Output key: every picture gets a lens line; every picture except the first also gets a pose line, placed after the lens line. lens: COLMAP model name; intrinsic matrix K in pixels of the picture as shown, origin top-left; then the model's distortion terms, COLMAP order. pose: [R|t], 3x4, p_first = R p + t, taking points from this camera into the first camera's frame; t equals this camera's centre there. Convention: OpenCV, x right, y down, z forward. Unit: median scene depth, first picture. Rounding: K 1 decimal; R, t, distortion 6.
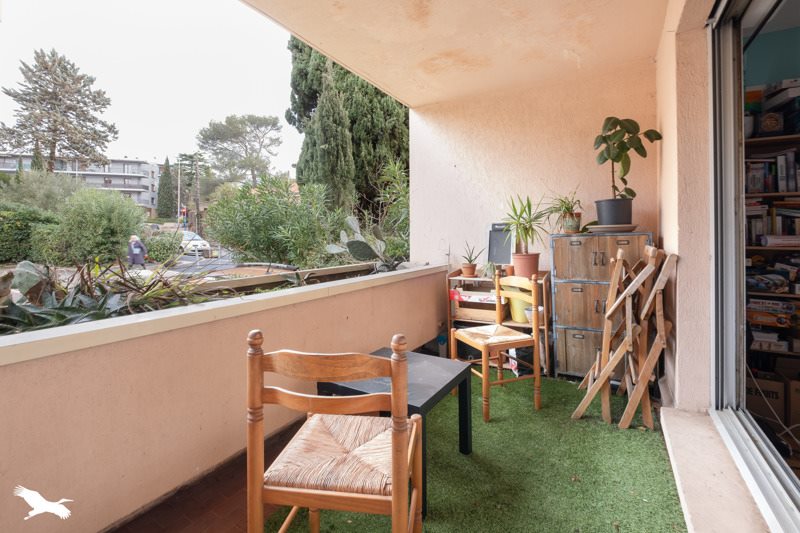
lens RADIAL K [[363.6, 0, 400.8], [0, 363.6, 230.5], [0, 0, 1]] dist [-0.002778, -0.000795]
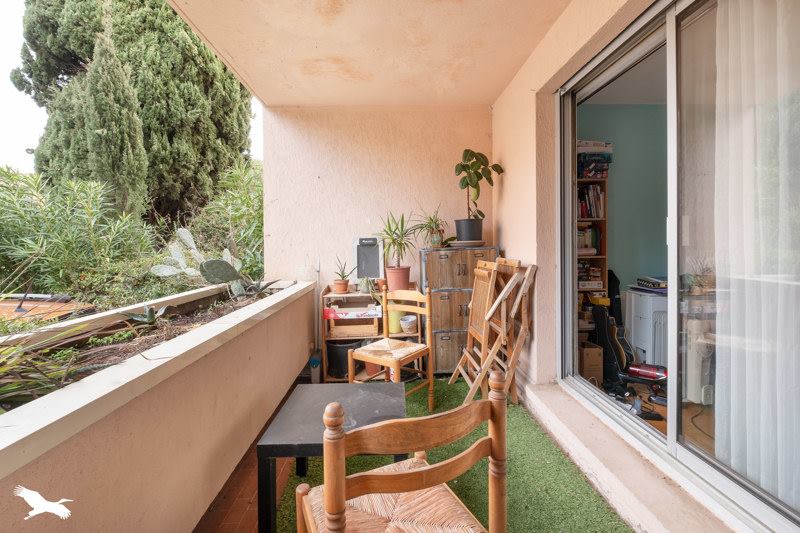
lens RADIAL K [[362.9, 0, 399.2], [0, 362.9, 243.7], [0, 0, 1]] dist [0.003502, -0.007866]
pose [[0.846916, -0.008346, 0.531661, -0.181931], [0.003188, 0.999939, 0.010619, -0.013707], [-0.531717, -0.007298, 0.846891, 0.087880]]
